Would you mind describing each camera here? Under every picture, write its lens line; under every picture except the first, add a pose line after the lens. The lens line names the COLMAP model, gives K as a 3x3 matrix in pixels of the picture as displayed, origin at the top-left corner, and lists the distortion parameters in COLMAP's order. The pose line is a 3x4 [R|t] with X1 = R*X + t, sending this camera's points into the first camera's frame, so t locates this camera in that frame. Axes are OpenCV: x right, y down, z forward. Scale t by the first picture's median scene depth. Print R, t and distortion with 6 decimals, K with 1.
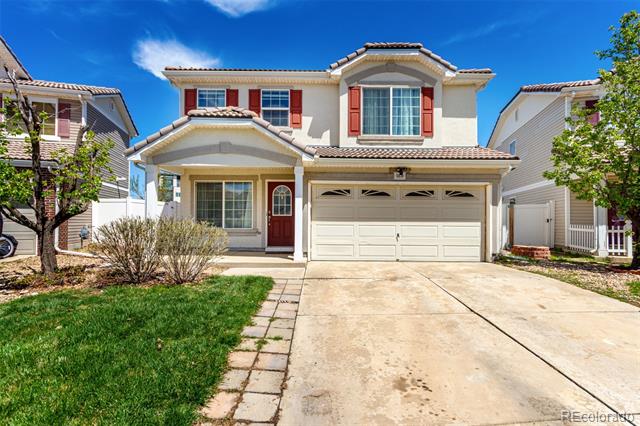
lens RADIAL K [[302.8, 0, 320.0], [0, 302.8, 216.6], [0, 0, 1]] dist [-0.001445, 0.000334]
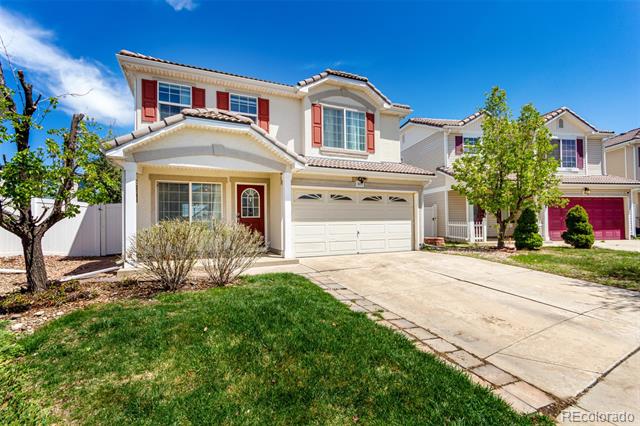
lens RADIAL K [[302.8, 0, 303.8], [0, 302.8, 216.1], [0, 0, 1]] dist [-0.001445, 0.000334]
pose [[0.912915, -0.008576, 0.408060, -0.419156], [0.011529, 0.999922, -0.004778, -0.001121], [-0.407988, 0.009066, 0.912942, -0.024202]]
